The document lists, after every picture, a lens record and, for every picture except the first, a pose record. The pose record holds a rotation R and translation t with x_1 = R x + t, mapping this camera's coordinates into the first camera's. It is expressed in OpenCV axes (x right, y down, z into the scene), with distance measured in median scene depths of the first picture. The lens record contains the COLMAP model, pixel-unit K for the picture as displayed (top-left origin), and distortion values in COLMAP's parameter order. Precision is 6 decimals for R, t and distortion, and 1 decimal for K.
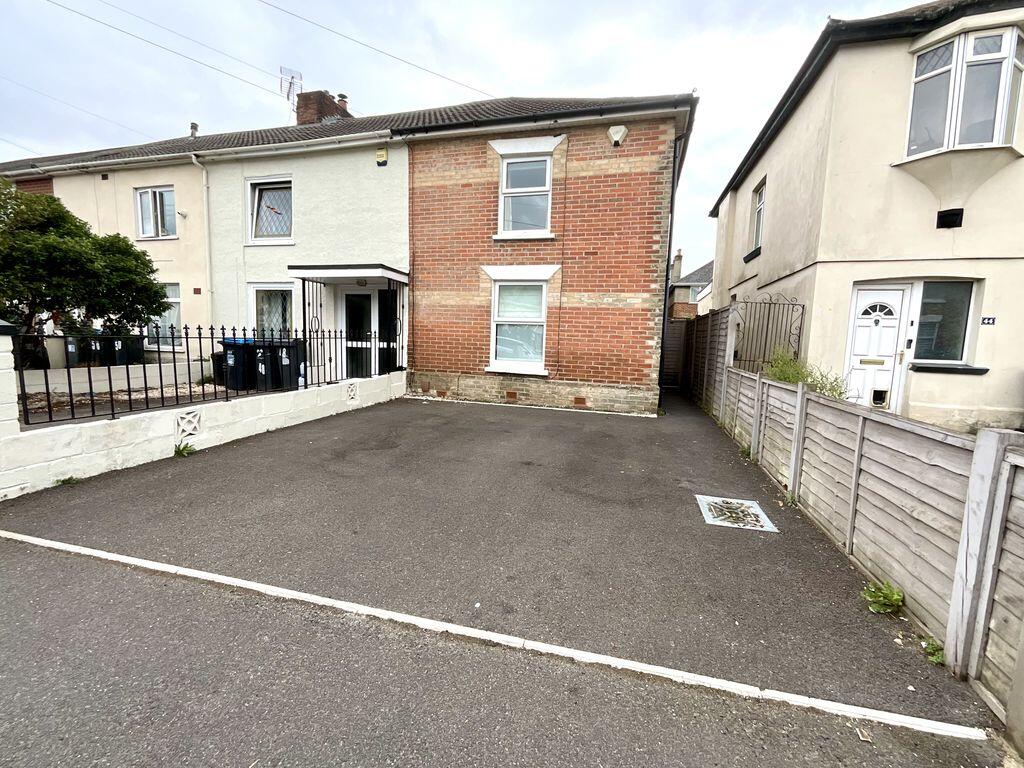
lens RADIAL K [[439.4, 0, 512.2], [0, 439.4, 382.5], [0, 0, 1]] dist [0.004723, -0.000611]
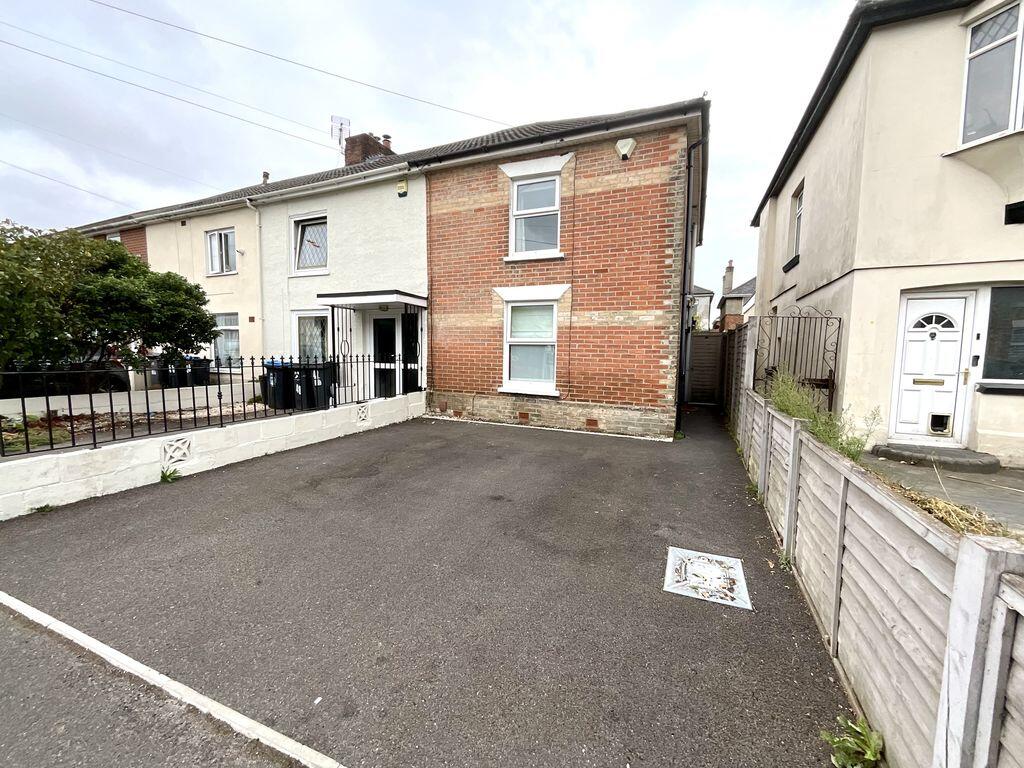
lens RADIAL K [[414.7, 0, 513.2], [0, 414.7, 382.7], [0, 0, 1]] dist [0.008095, -0.003124]
pose [[0.989992, -0.006103, -0.140990, 0.119592], [0.002334, 0.999636, -0.026880, -0.023190], [0.141103, 0.026282, 0.989646, 0.073676]]
